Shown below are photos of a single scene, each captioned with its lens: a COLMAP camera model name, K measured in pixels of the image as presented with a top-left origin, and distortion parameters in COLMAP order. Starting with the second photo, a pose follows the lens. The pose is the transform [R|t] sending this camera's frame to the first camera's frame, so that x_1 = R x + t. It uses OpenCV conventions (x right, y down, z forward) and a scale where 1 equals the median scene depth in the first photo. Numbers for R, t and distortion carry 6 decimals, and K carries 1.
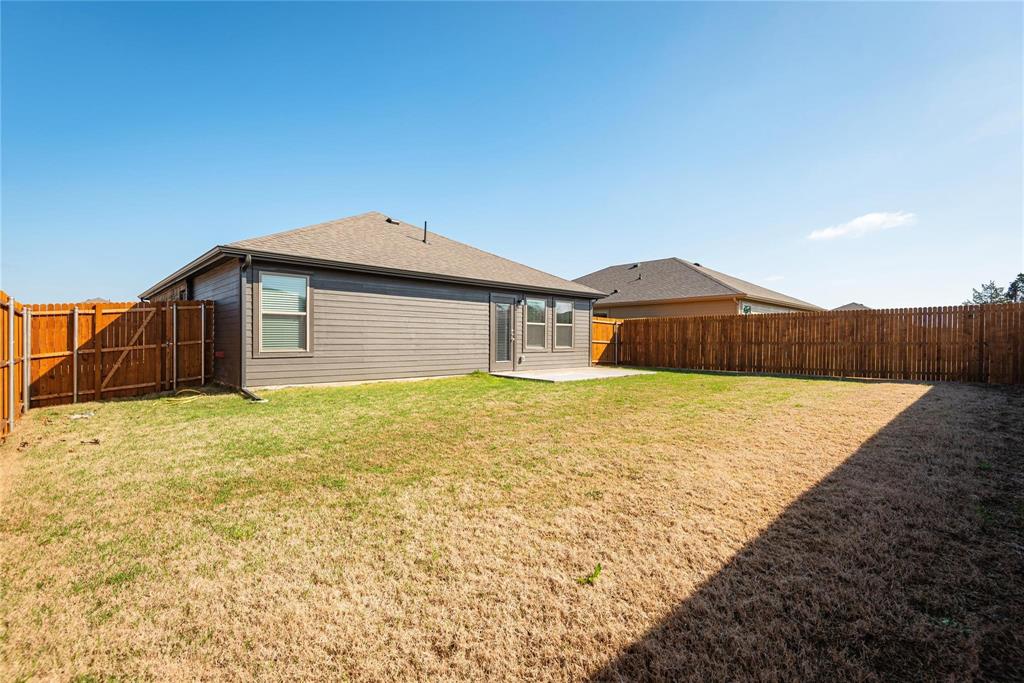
lens RADIAL K [[460.9, 0, 512.5], [0, 460.9, 345.3], [0, 0, 1]] dist [0.021437, -0.012102]
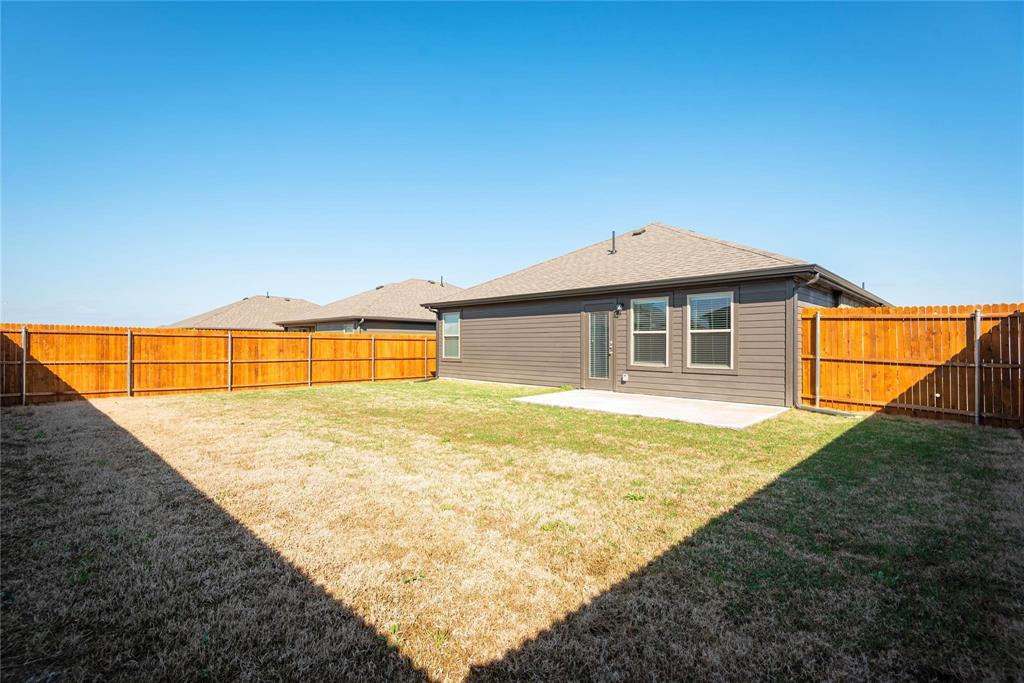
lens RADIAL K [[460.9, 0, 509.1], [0, 460.9, 335.8], [0, 0, 1]] dist [0.021437, -0.012102]
pose [[0.024249, -0.016512, -0.999570, 0.812162], [-0.005977, 0.999843, -0.016662, -0.028041], [0.999688, 0.006378, 0.024146, 0.795427]]
